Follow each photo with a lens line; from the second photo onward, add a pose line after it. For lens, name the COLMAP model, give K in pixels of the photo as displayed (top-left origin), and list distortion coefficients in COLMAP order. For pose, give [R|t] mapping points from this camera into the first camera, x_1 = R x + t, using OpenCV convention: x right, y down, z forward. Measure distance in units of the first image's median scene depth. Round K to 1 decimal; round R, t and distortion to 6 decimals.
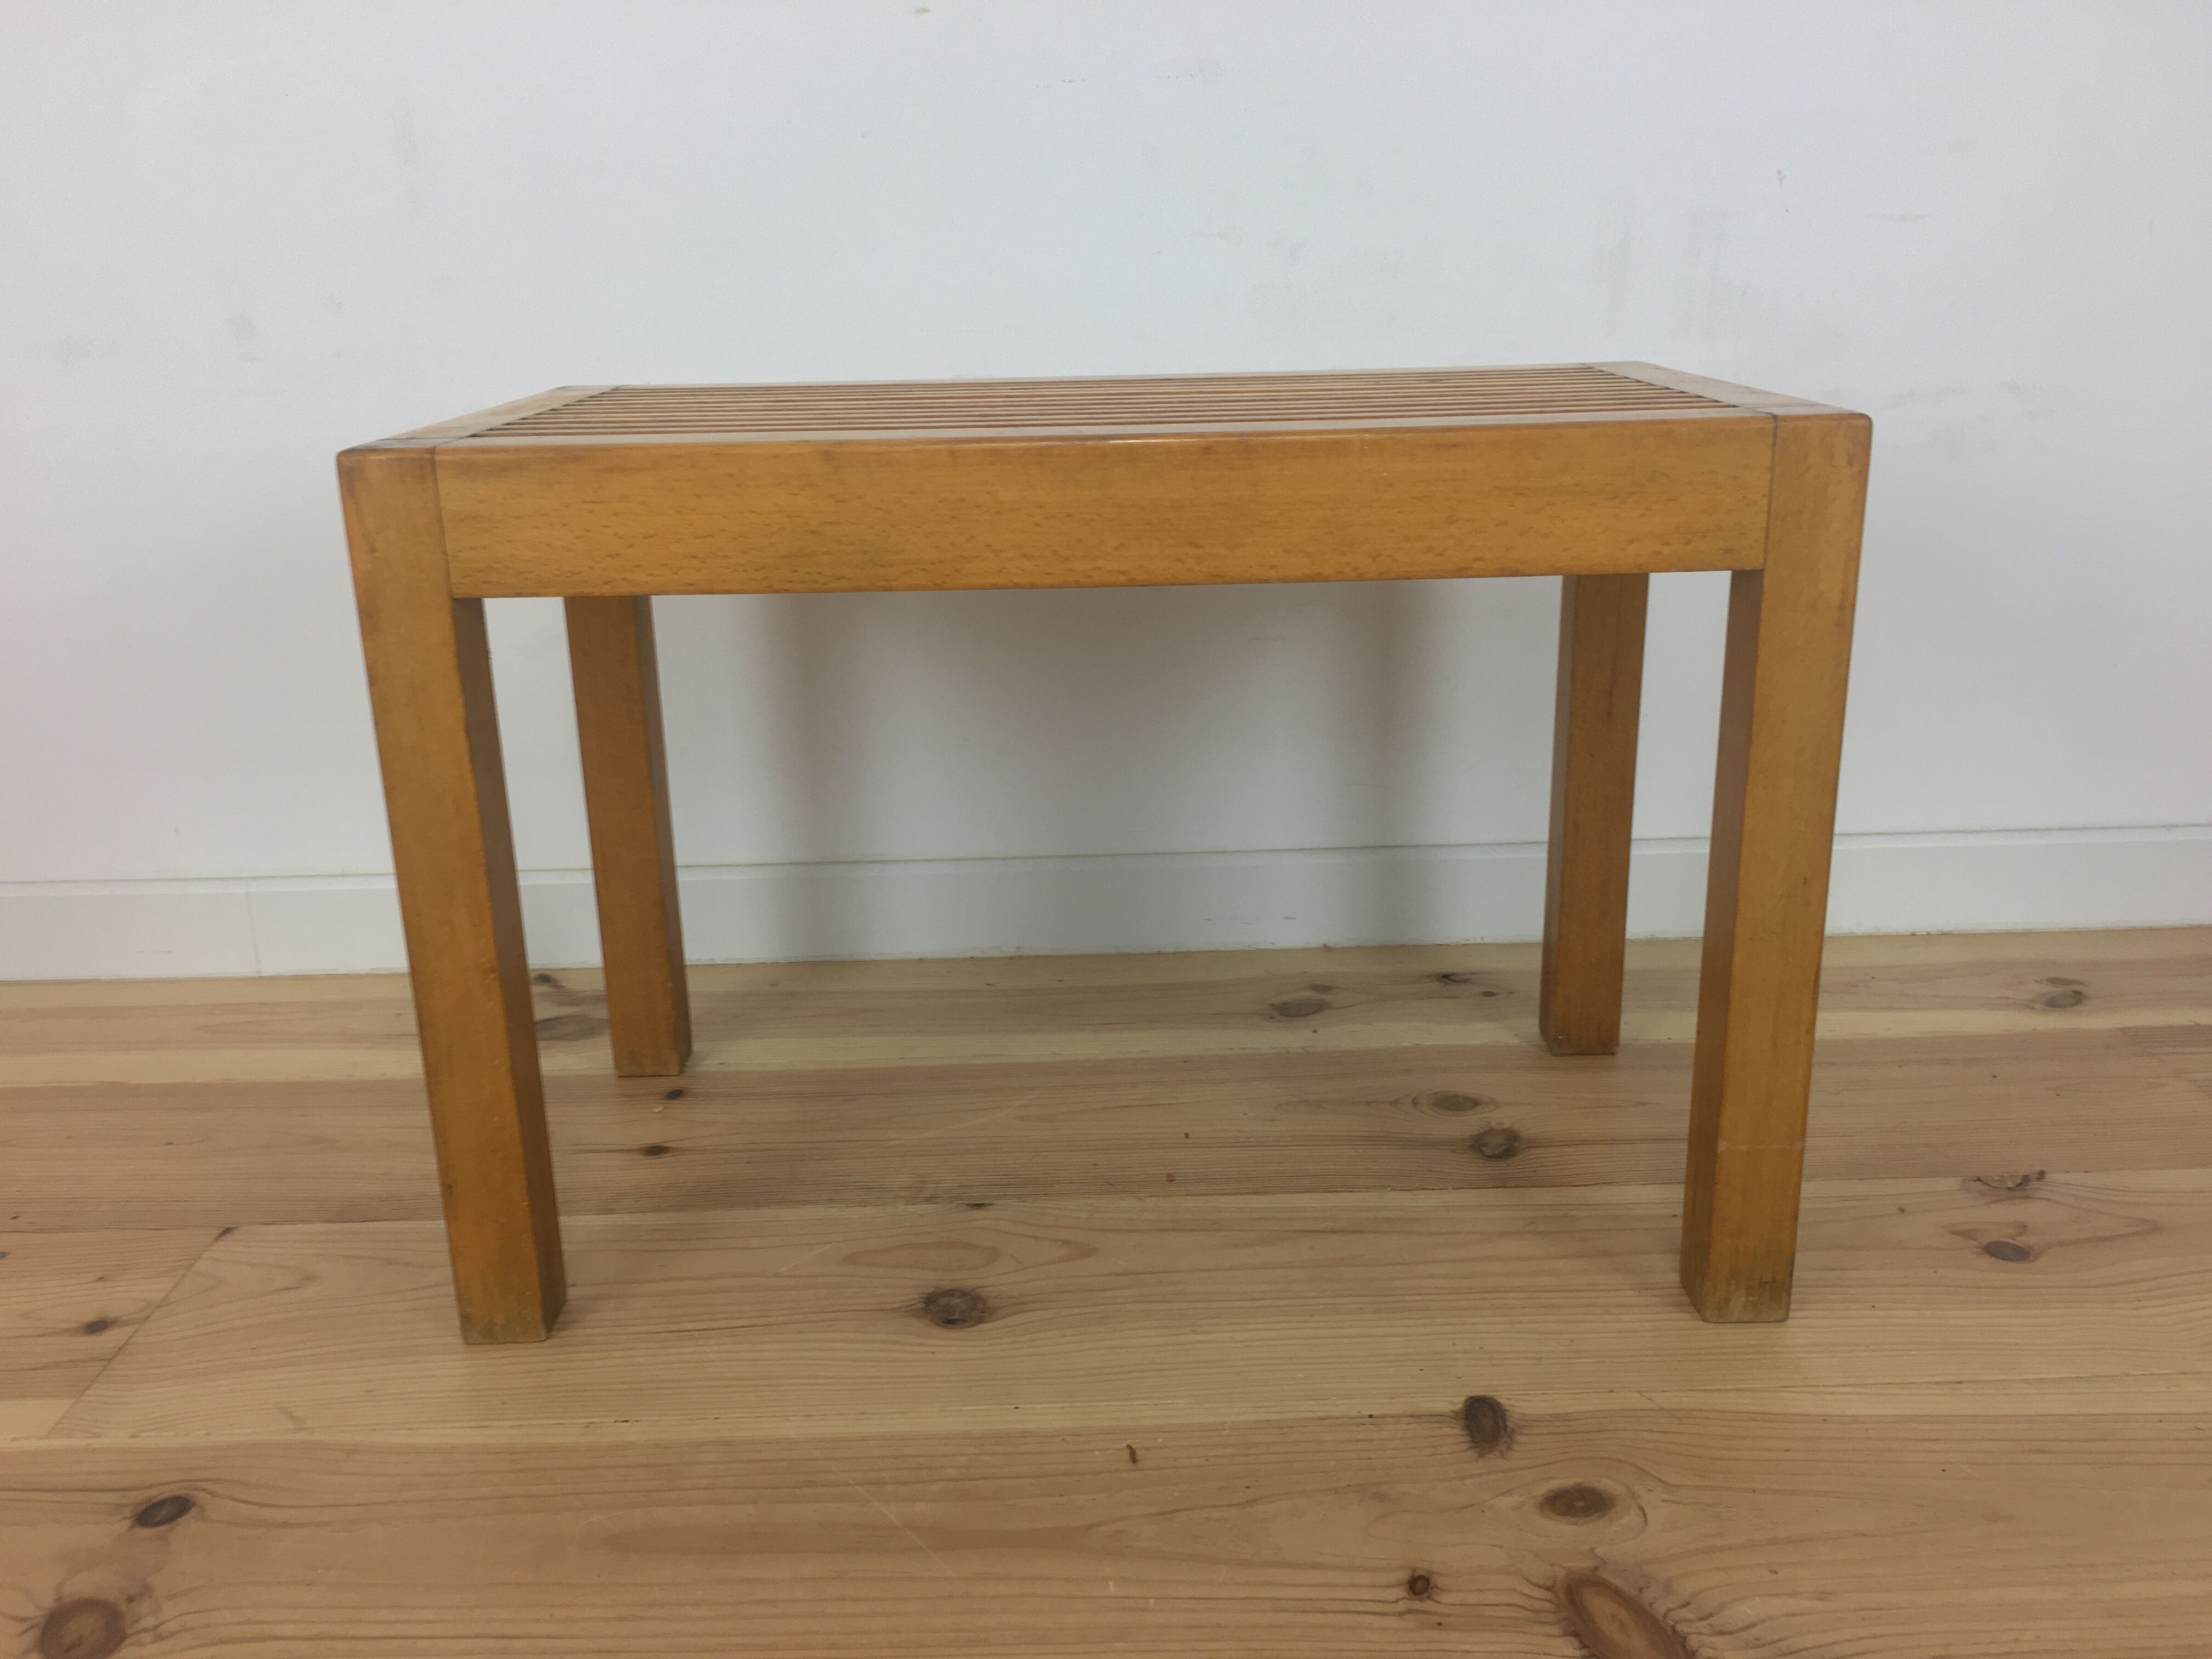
lens RADIAL K [[1878.7, 0, 1097.6], [0, 1878.7, 829.4], [0, 0, 1]] dist [0.075598, -0.119439]
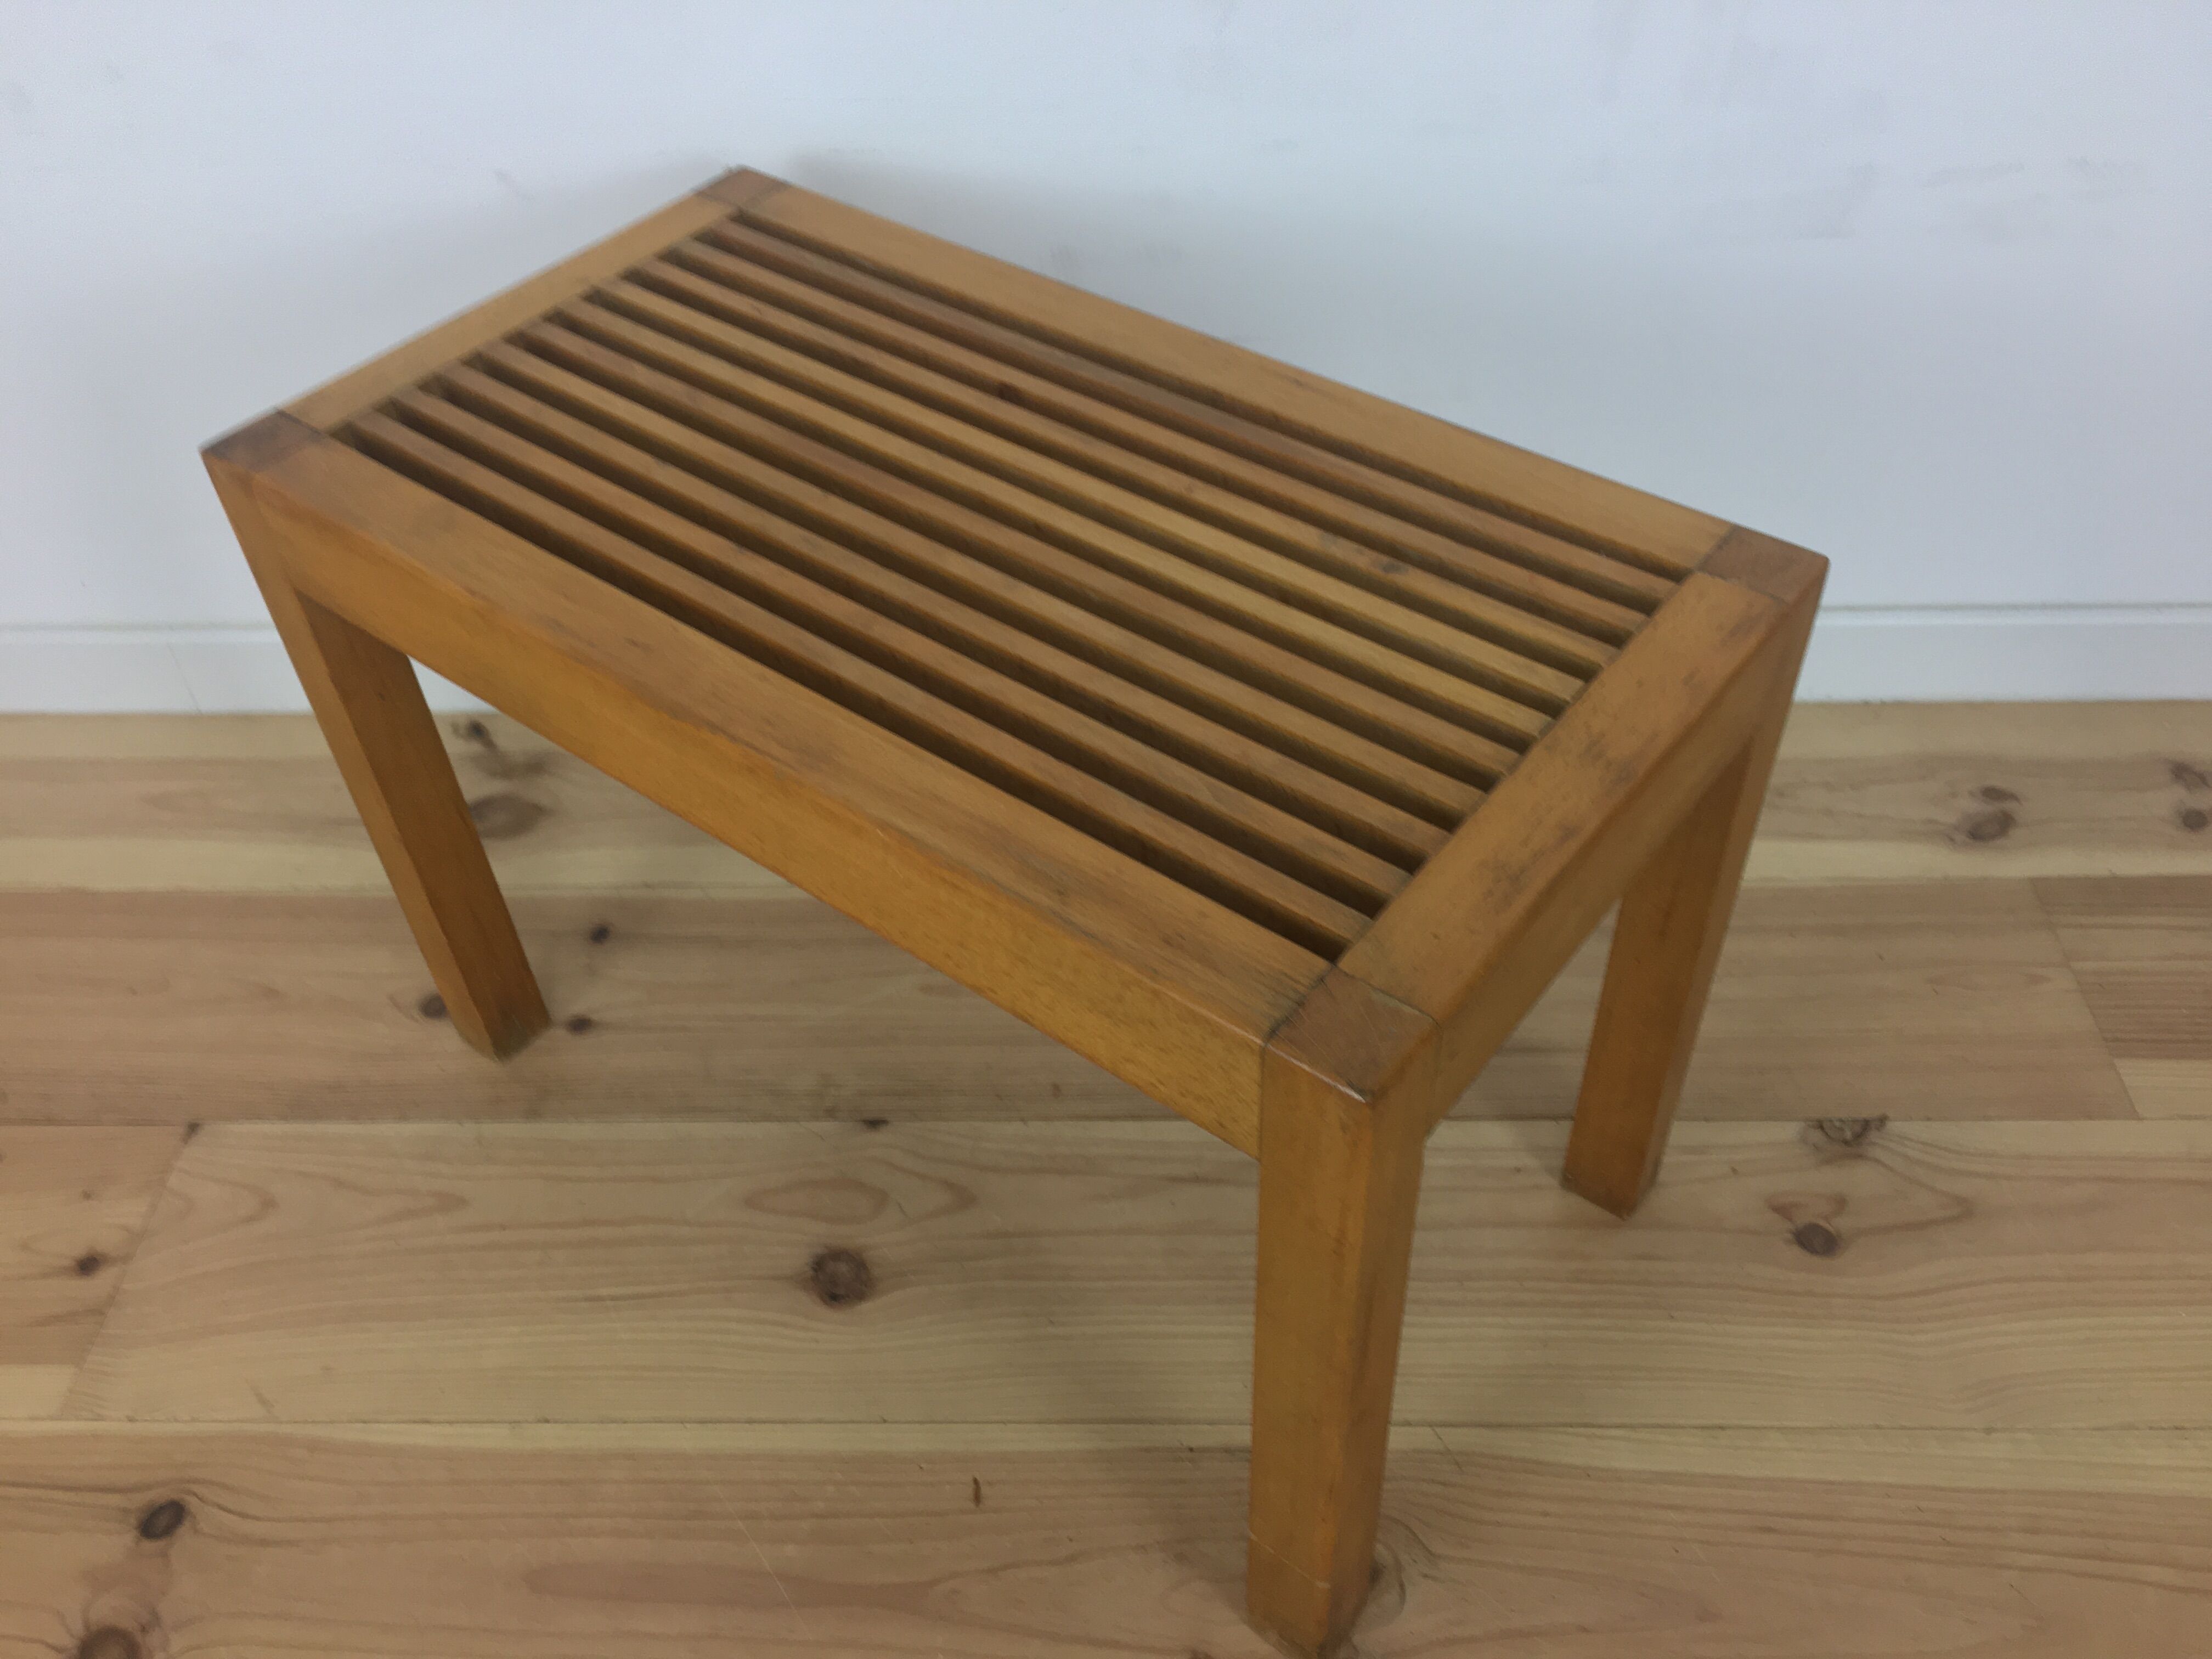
lens RADIAL K [[1878.7, 0, 1090.7], [0, 1878.7, 839.3], [0, 0, 1]] dist [0.075598, -0.119439]
pose [[0.999037, 0.015959, -0.040879, 0.124304], [0.004183, 0.892663, 0.450706, -0.525486], [0.043683, -0.450443, 0.891736, 0.146829]]
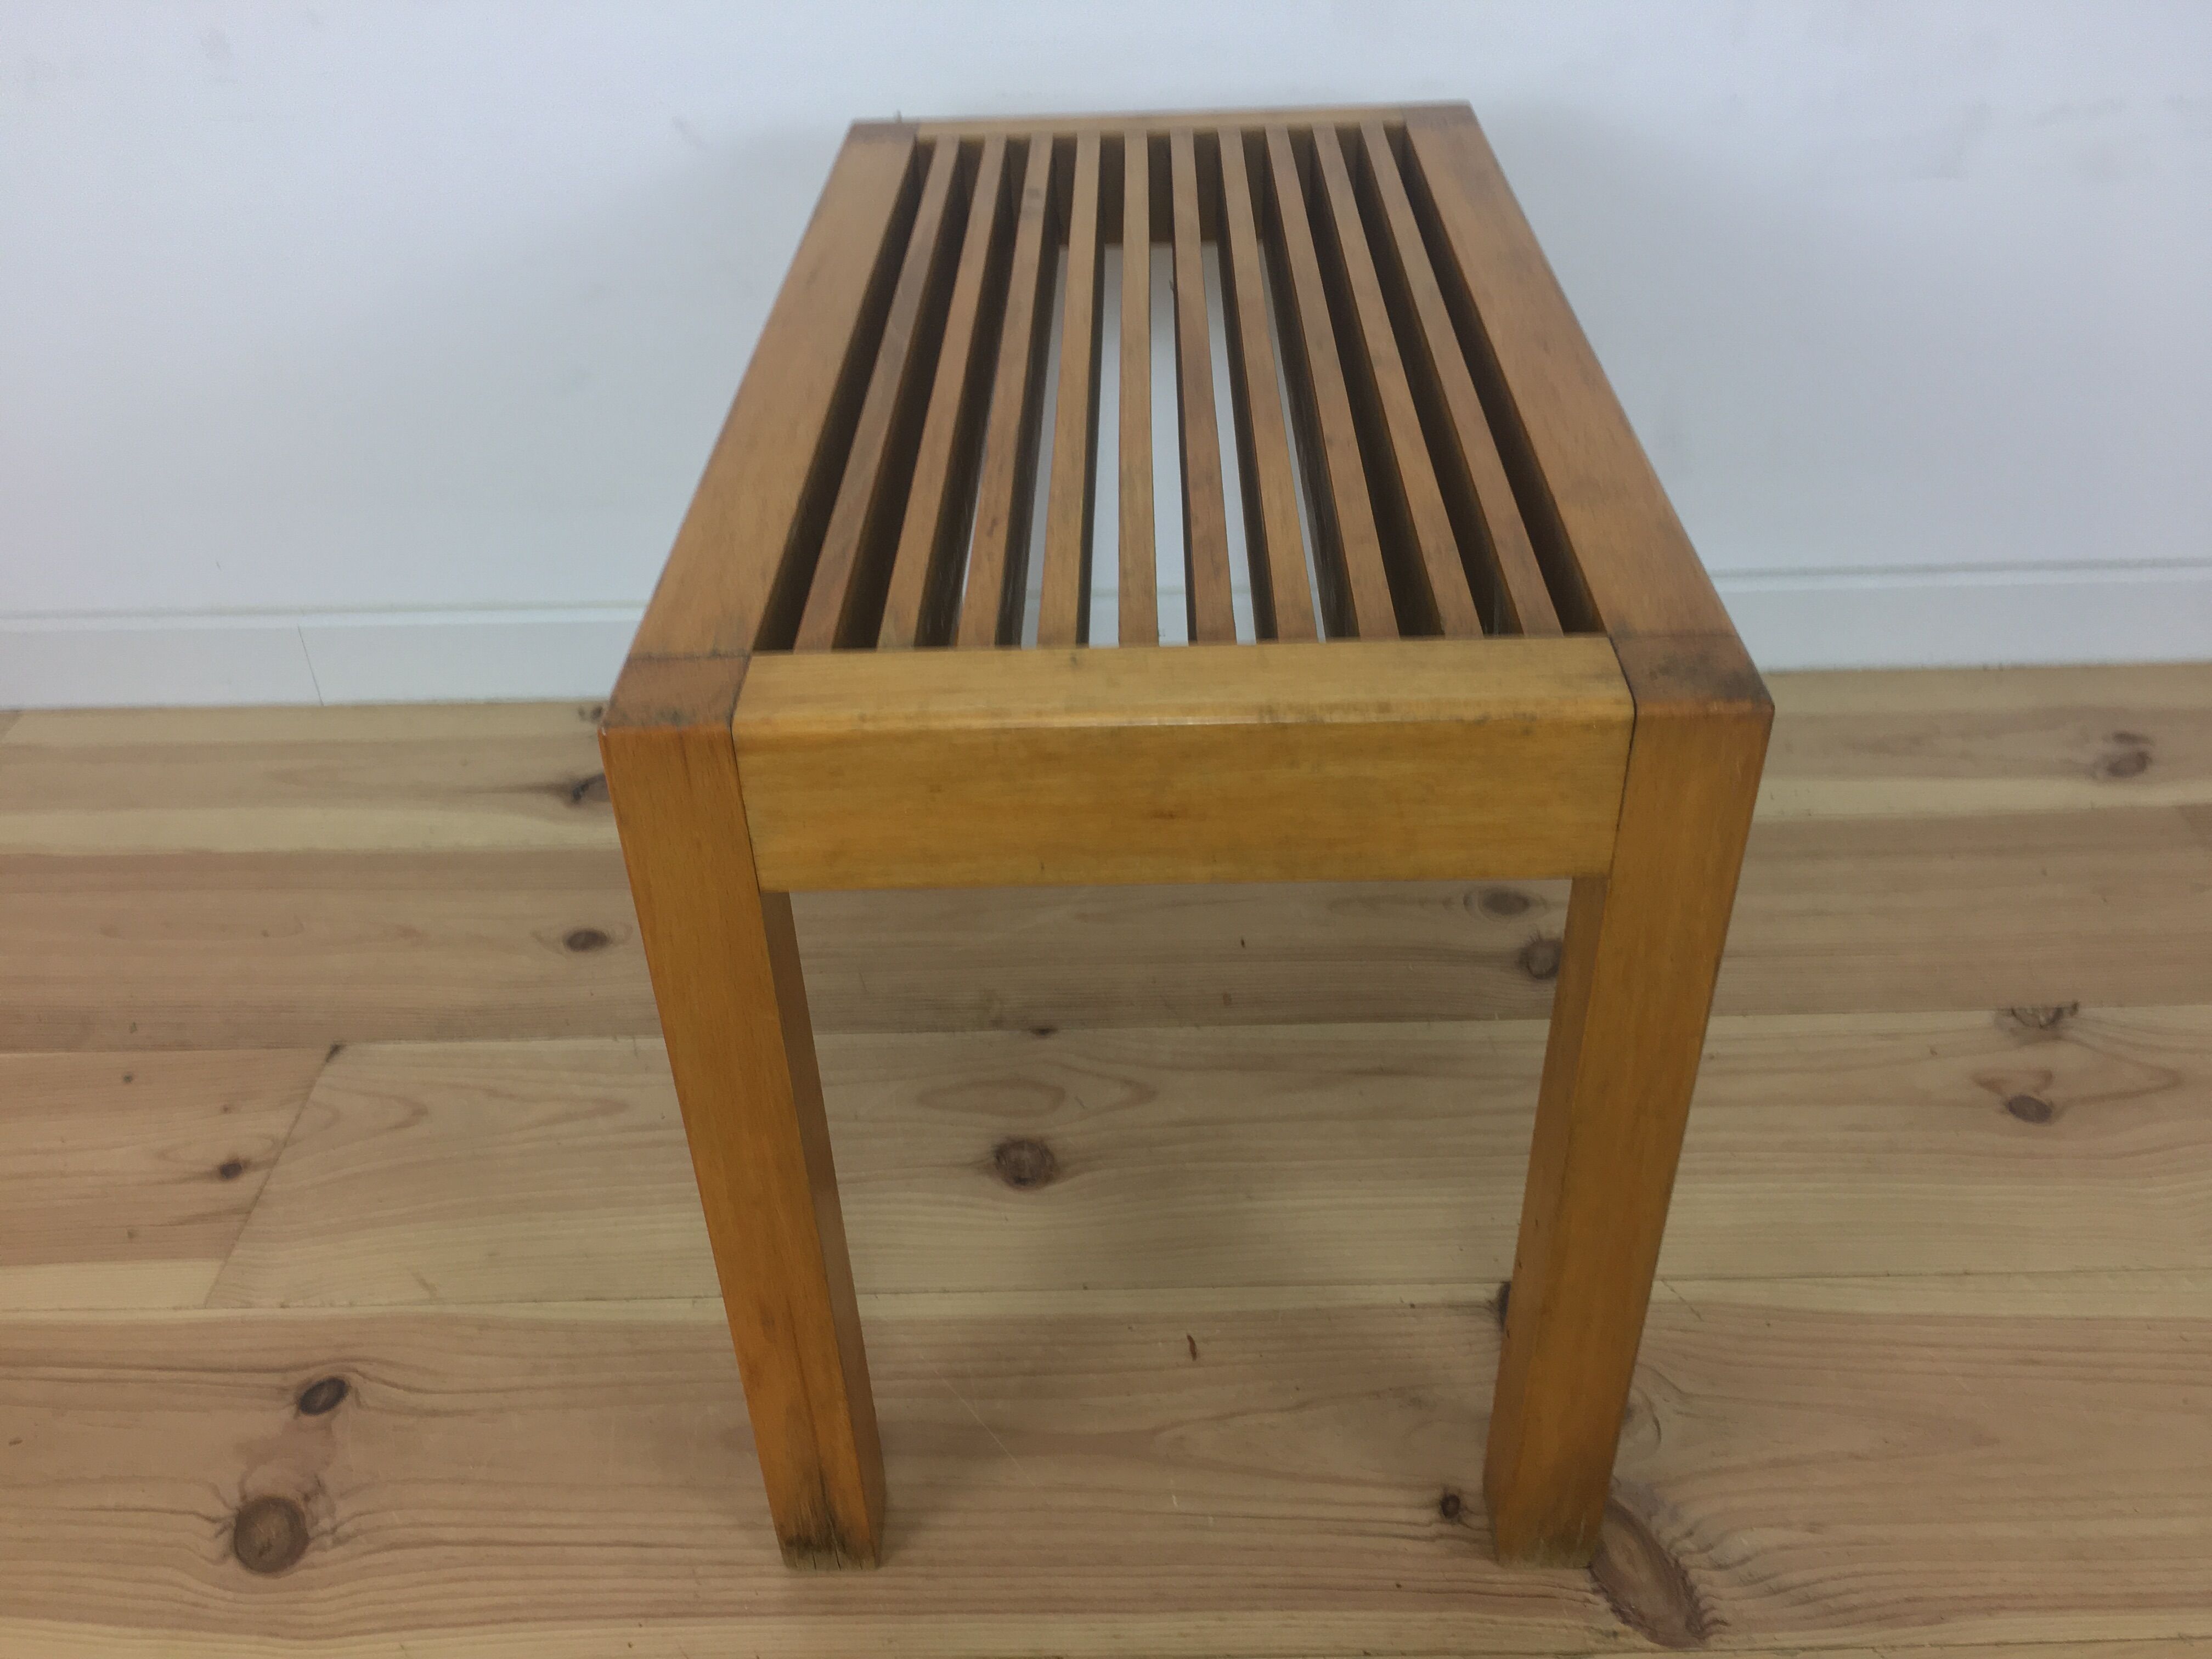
lens RADIAL K [[1878.7, 0, 1097.7], [0, 1878.7, 833.7], [0, 0, 1]] dist [0.075598, -0.119439]
pose [[0.999786, 0.002317, -0.020541, -0.014096], [0.004258, 0.949303, 0.314334, -0.285805], [0.020227, -0.314354, 0.949090, 0.051814]]
